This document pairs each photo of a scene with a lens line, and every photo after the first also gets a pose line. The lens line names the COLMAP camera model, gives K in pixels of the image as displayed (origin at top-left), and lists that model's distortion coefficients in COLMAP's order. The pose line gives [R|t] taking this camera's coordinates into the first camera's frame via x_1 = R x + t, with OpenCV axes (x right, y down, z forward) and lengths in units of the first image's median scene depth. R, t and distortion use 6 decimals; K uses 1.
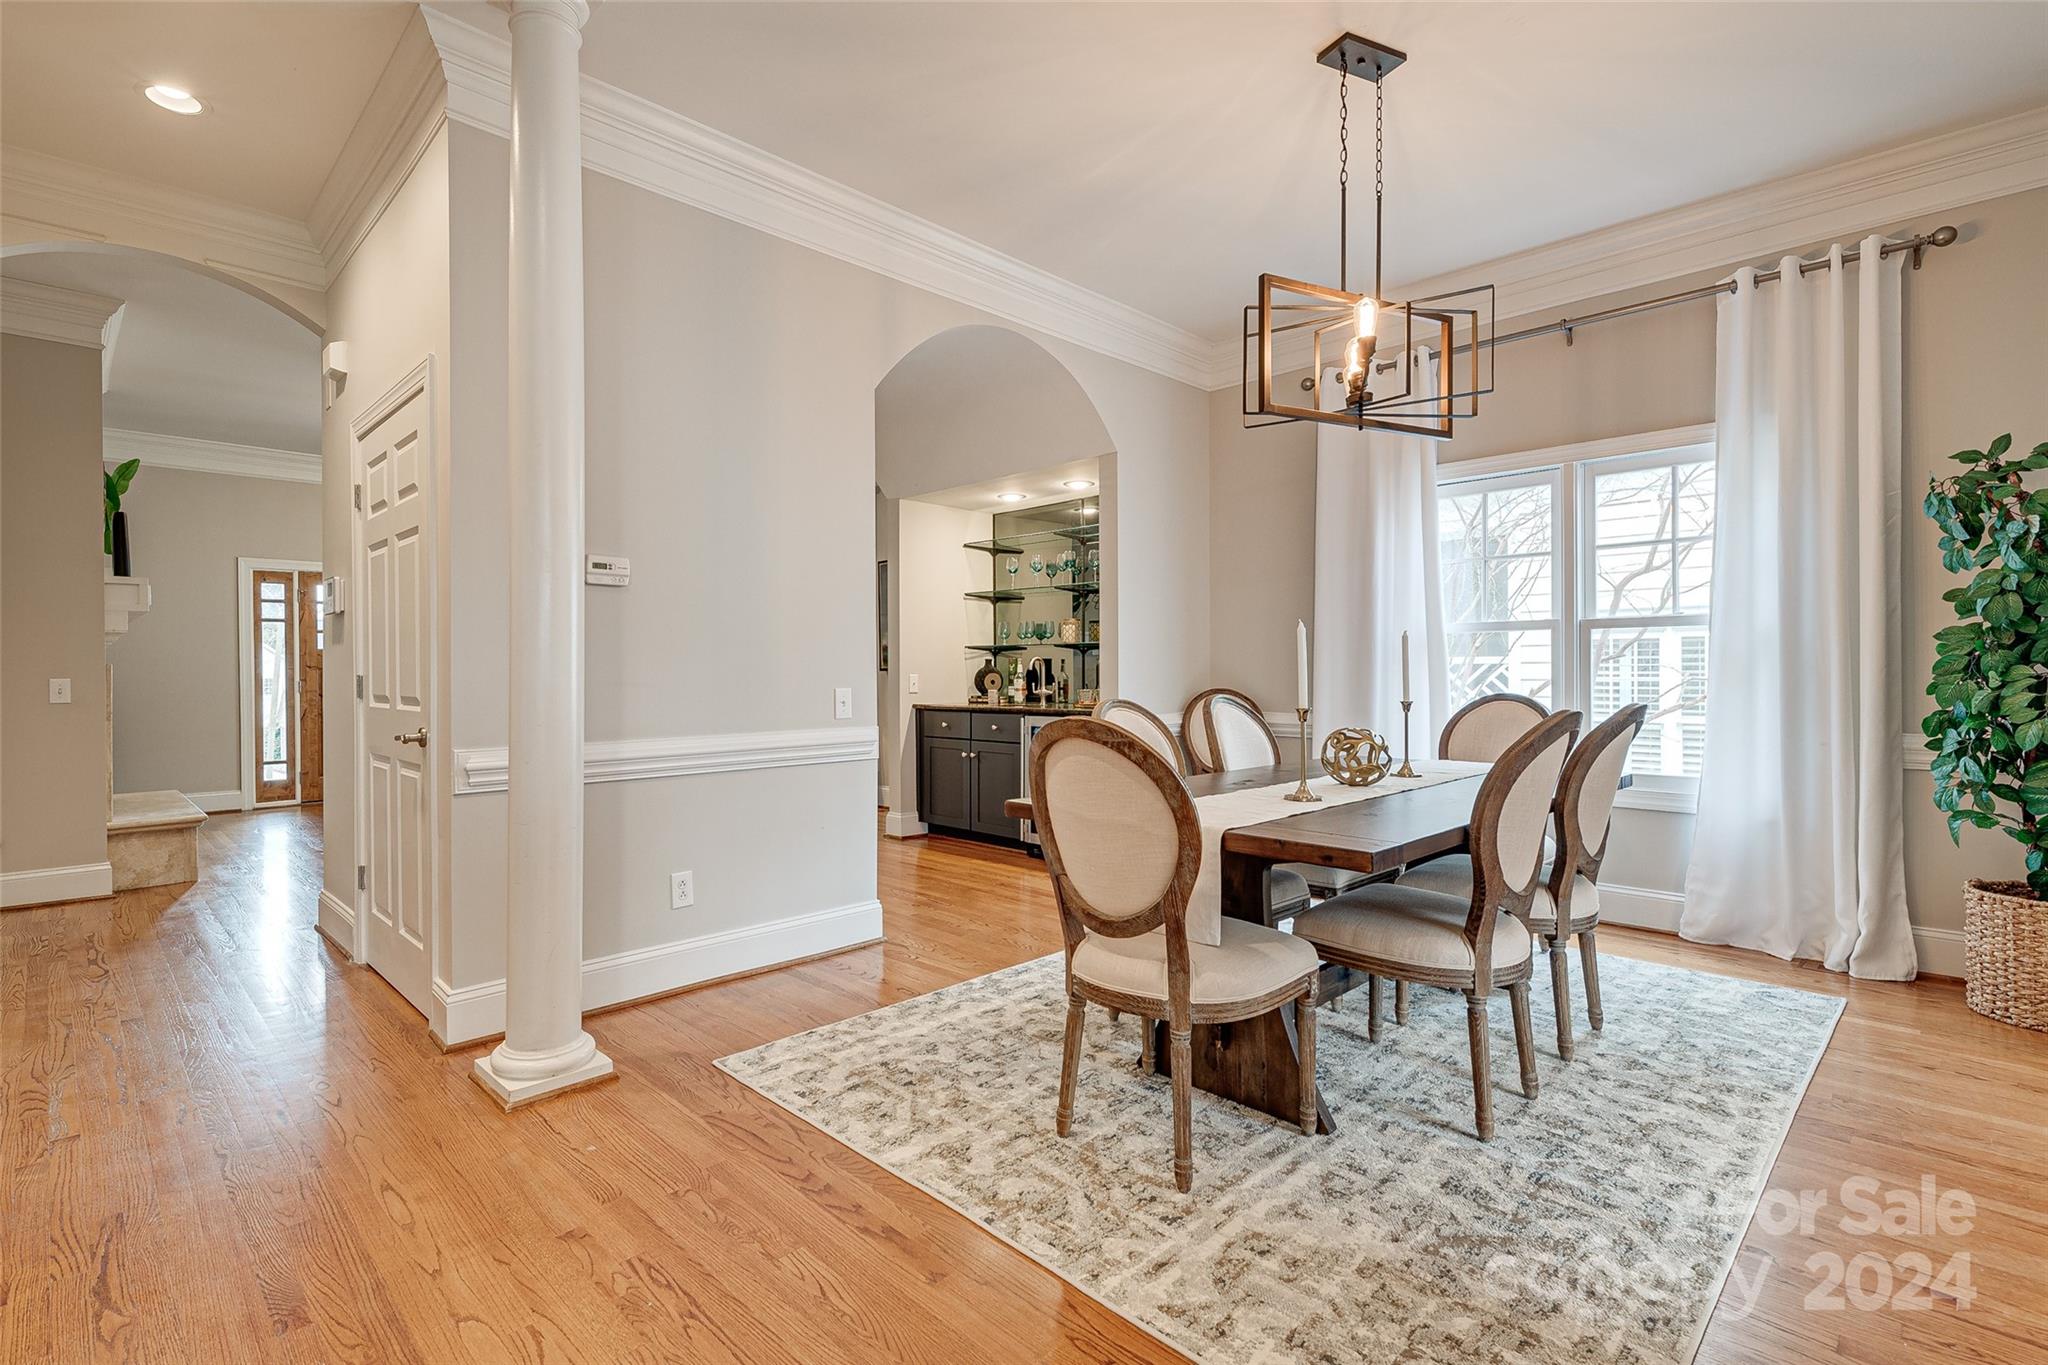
lens RADIAL K [[1023.8, 0, 1018.9], [0, 1023.8, 664.9], [0, 0, 1]] dist [0.001129, 0.000013]
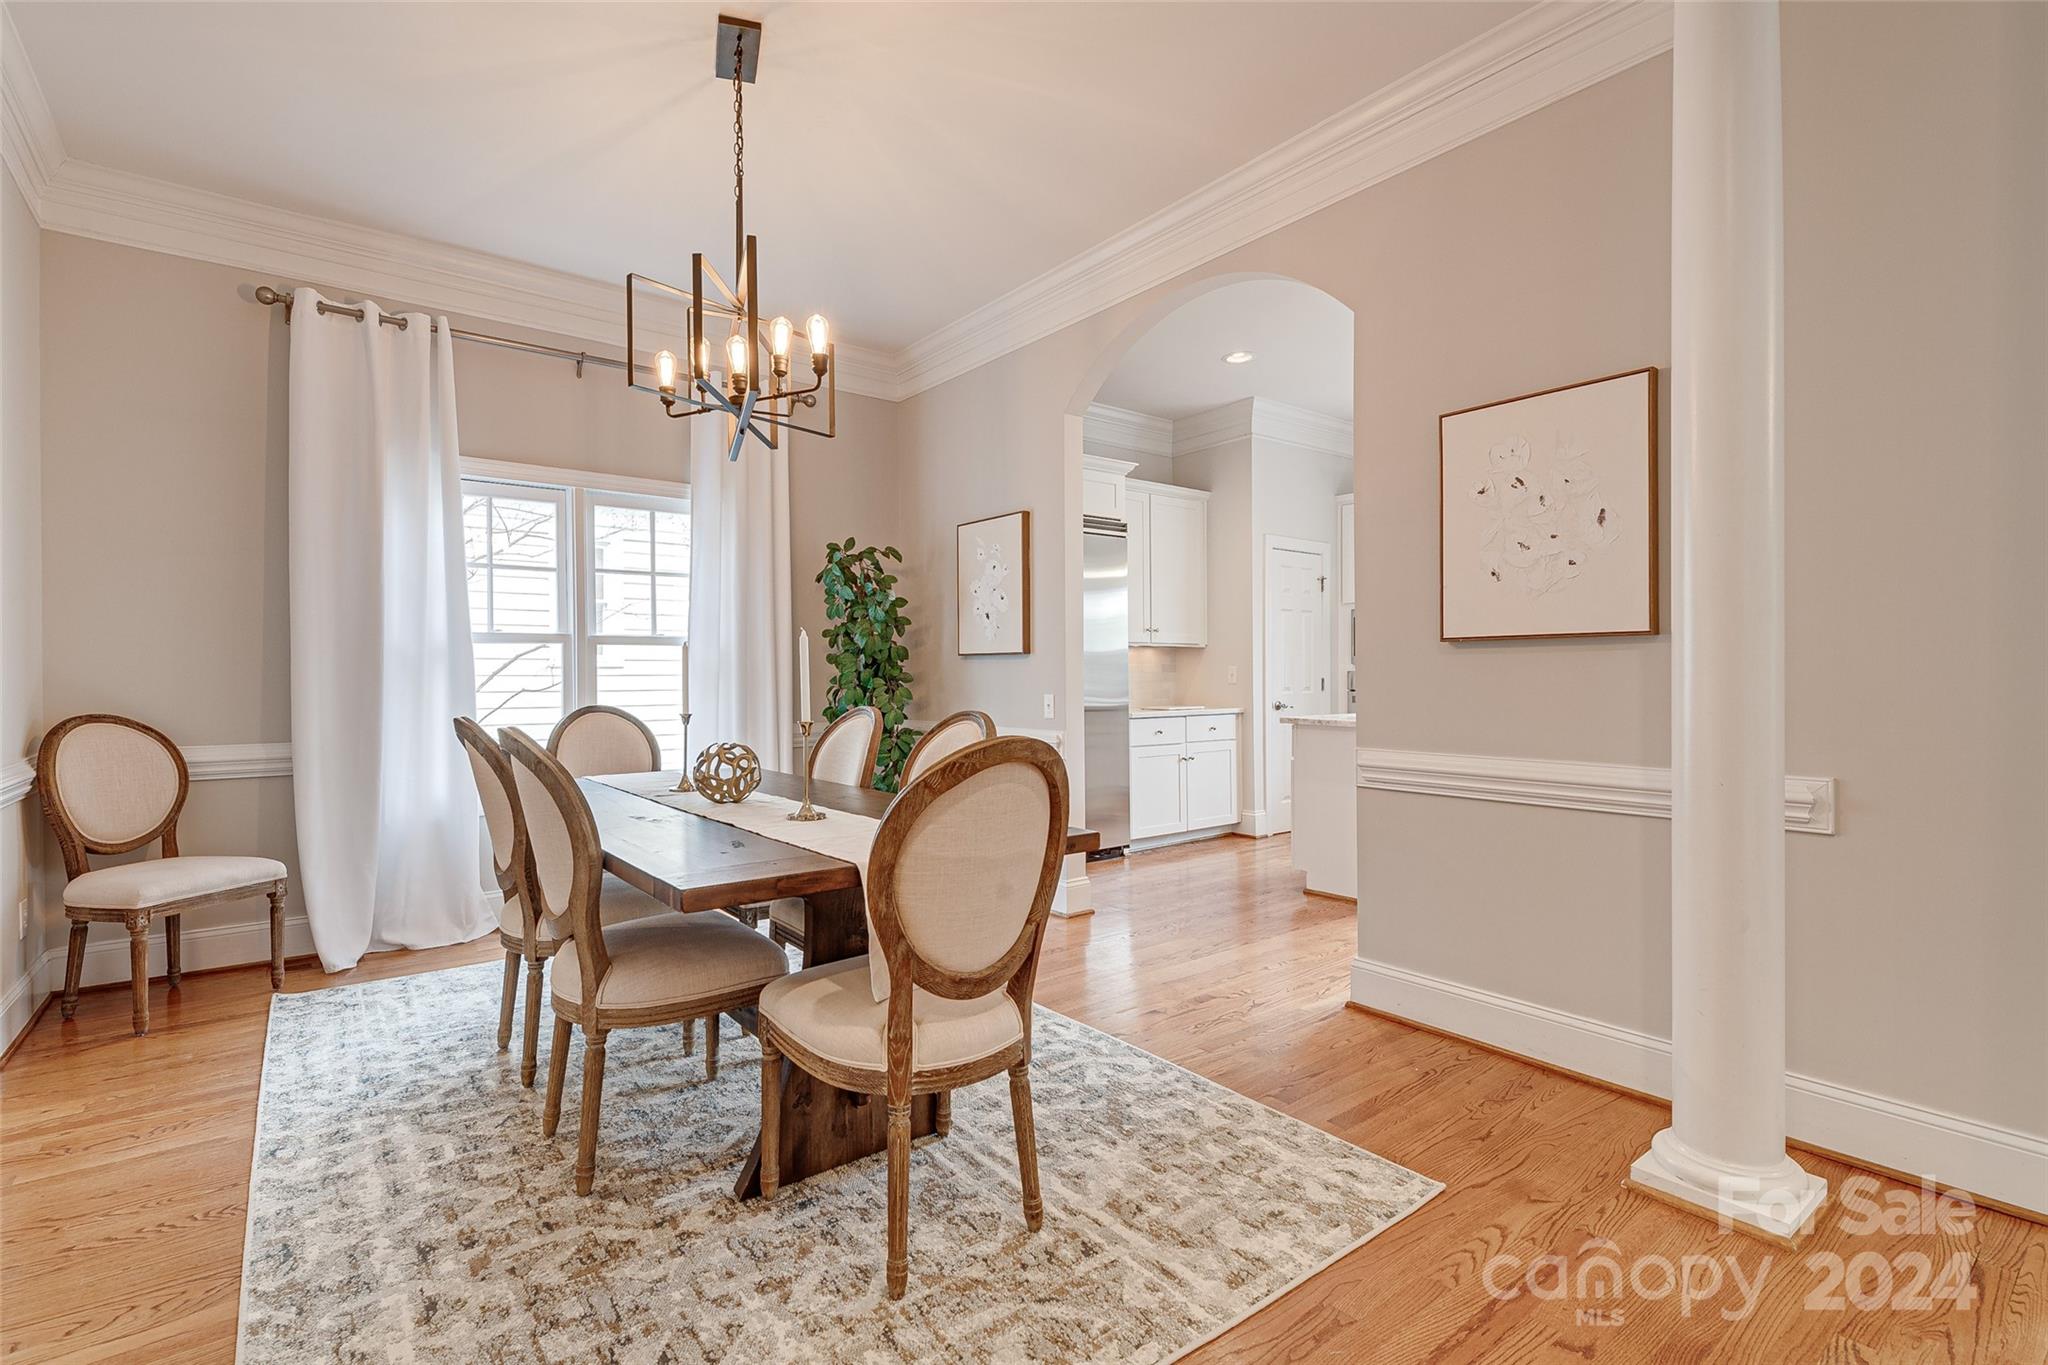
lens RADIAL K [[876.2, 0, 1021.1], [0, 876.2, 675.9], [0, 0, 1]] dist [0.001185, -0.000249]
pose [[0.133453, 0.000542, 0.991055, -0.427533], [-0.001893, 0.999998, -0.000292, -0.003089], [-0.991053, -0.001837, 0.133454, 0.591590]]
